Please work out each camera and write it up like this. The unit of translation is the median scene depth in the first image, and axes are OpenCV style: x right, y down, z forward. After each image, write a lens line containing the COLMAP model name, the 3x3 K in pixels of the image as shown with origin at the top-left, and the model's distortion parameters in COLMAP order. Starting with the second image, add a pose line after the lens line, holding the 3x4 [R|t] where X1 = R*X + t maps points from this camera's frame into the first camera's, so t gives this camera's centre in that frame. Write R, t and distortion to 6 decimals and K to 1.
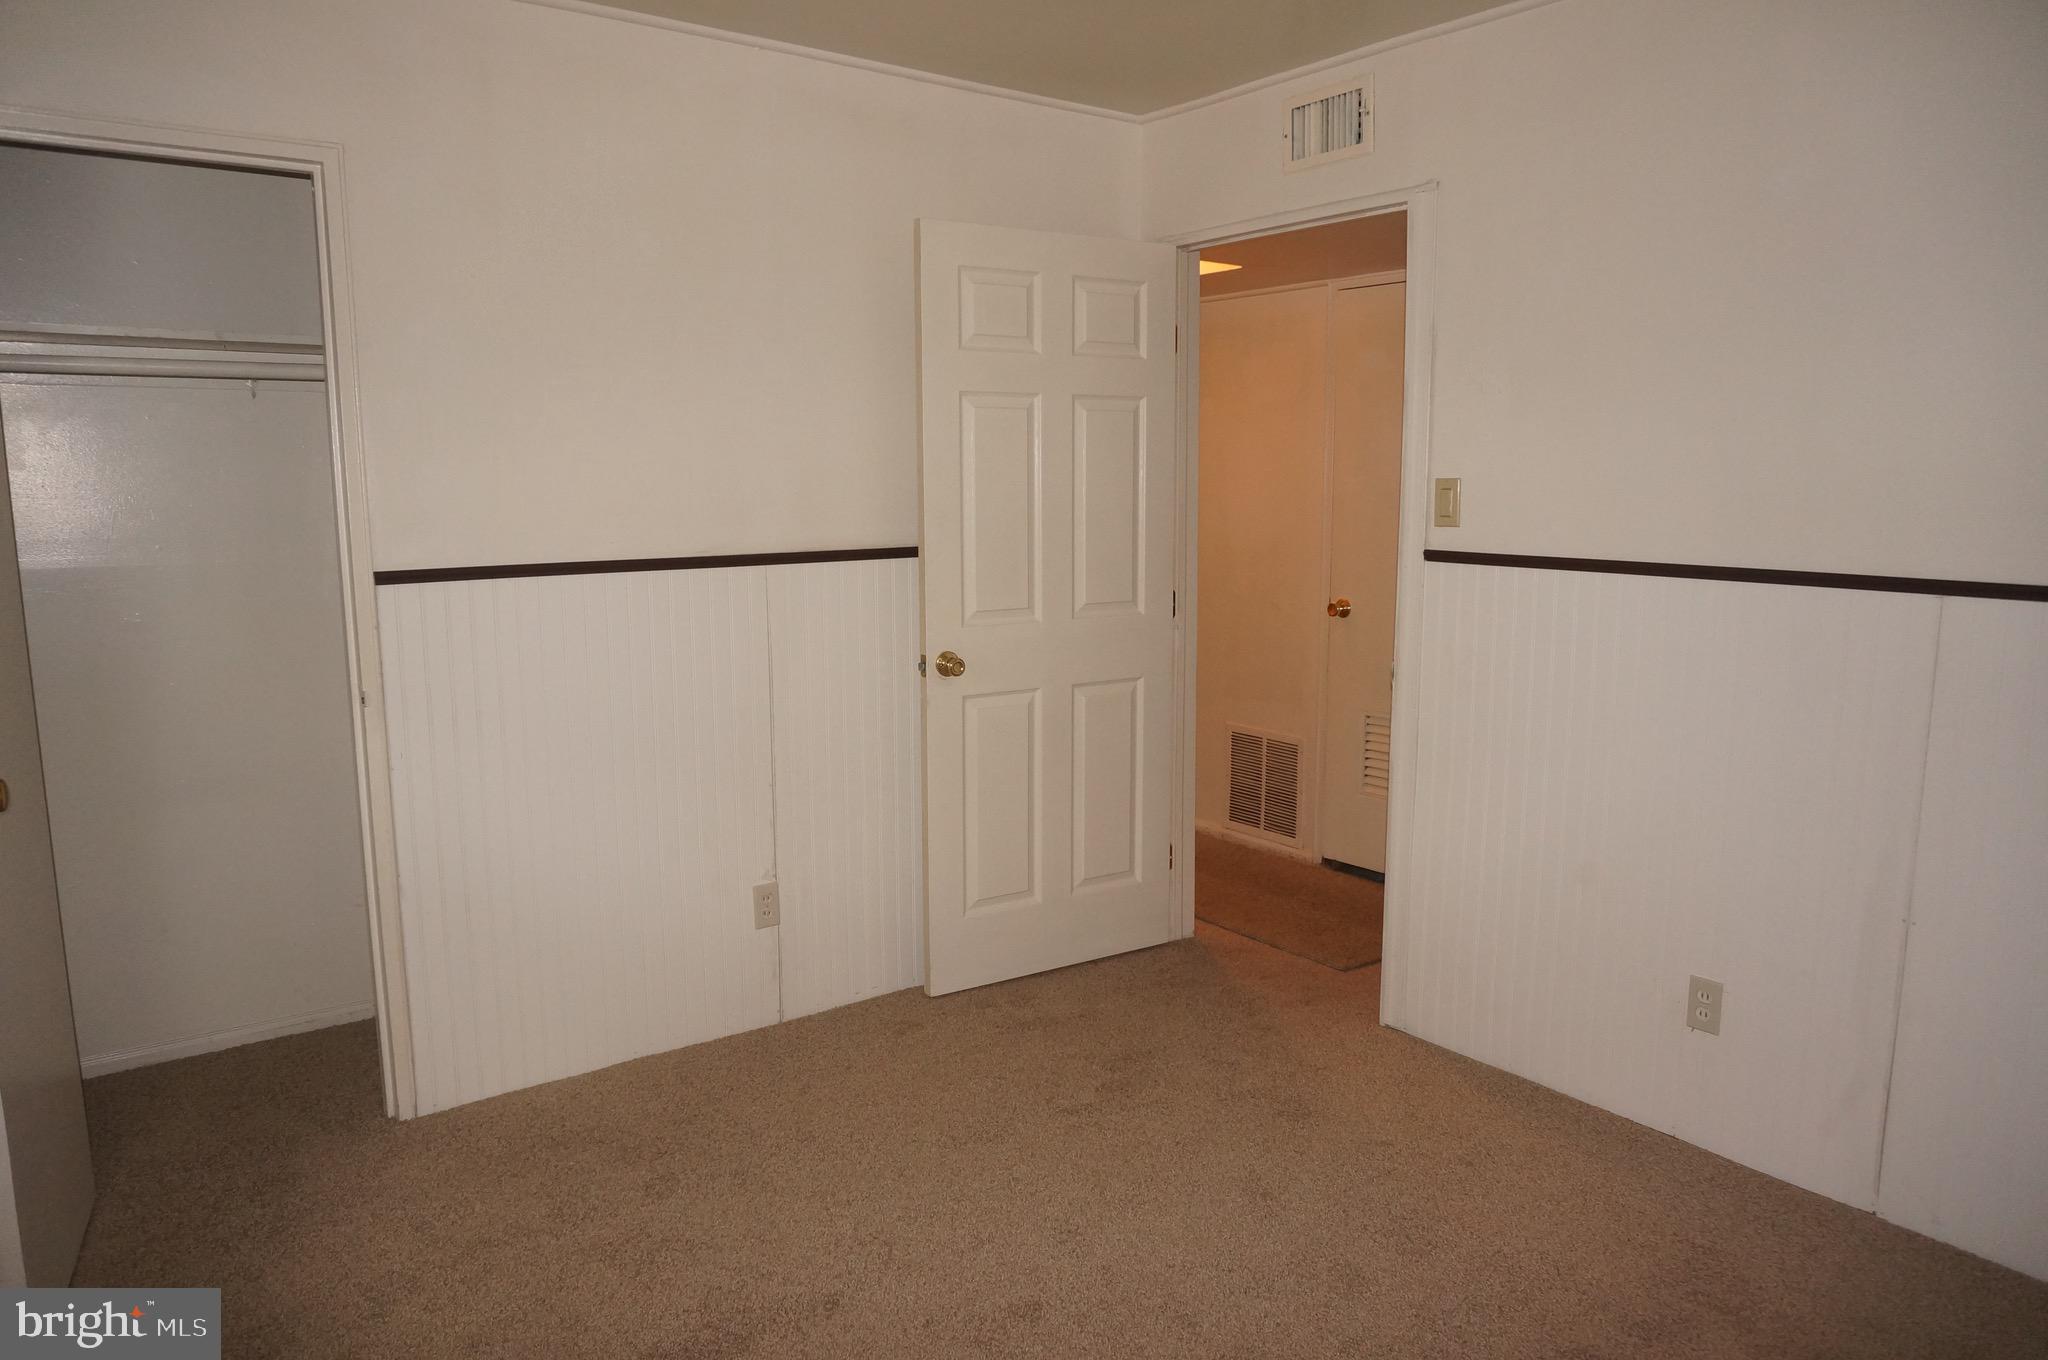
lens RADIAL K [[1378.0, 0, 1024.0], [0, 1378.0, 680.0], [0, 0, 1]] dist [-0.031454, 0.003299]
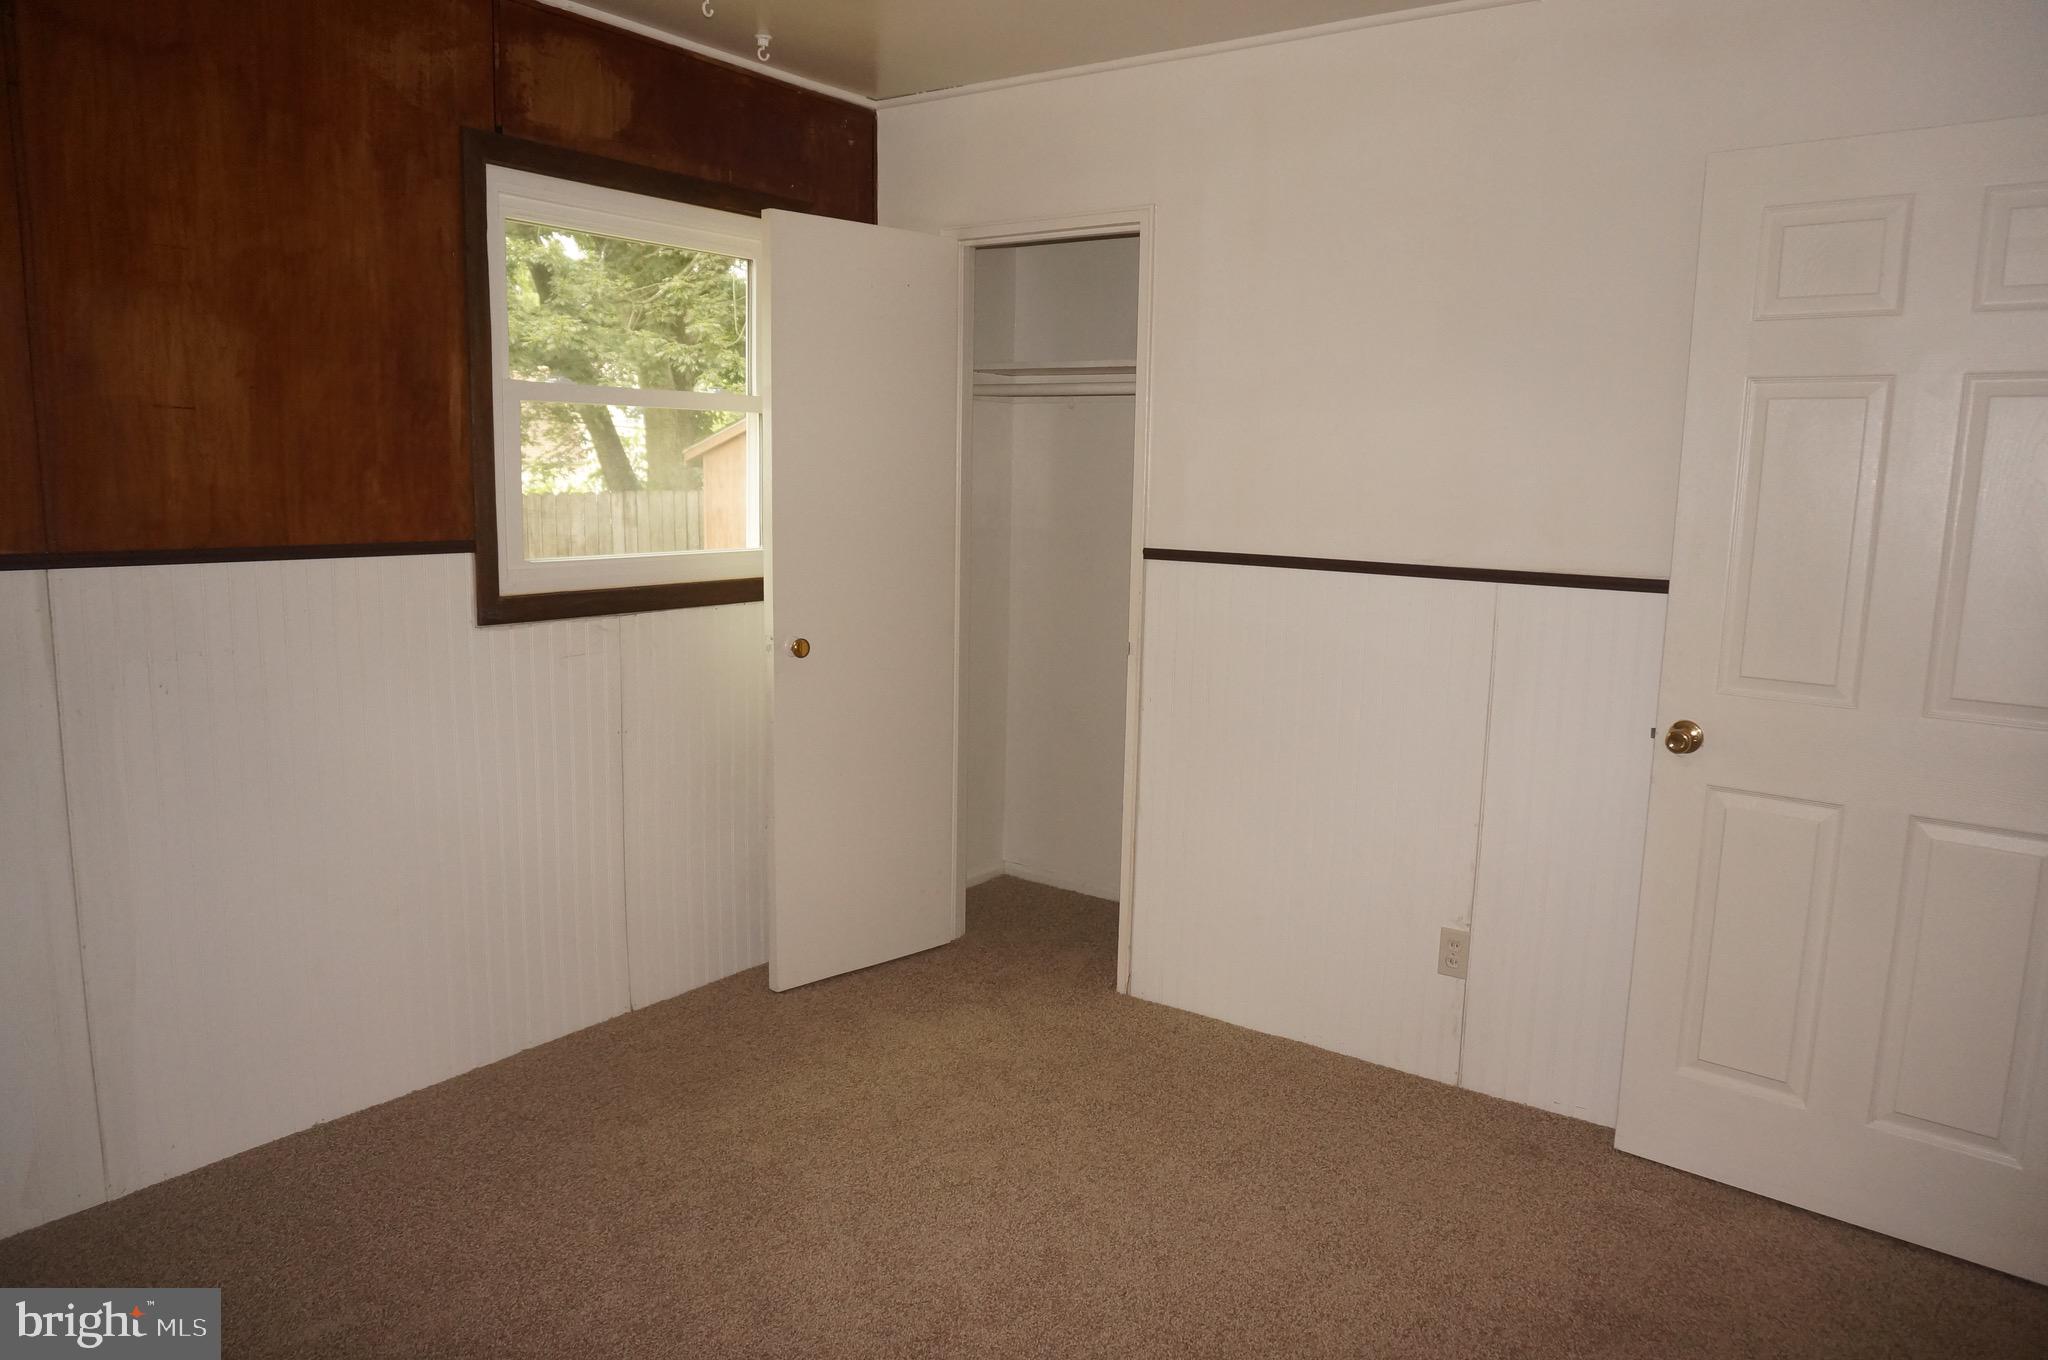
lens RADIAL K [[1378.0, 0, 1024.0], [0, 1378.0, 680.0], [0, 0, 1]] dist [-0.031454, 0.003299]
pose [[0.297125, 0.157655, -0.941733, 0.561218], [-0.167265, 0.979618, 0.111224, -0.067553], [0.940074, 0.124471, 0.317439, 0.424254]]
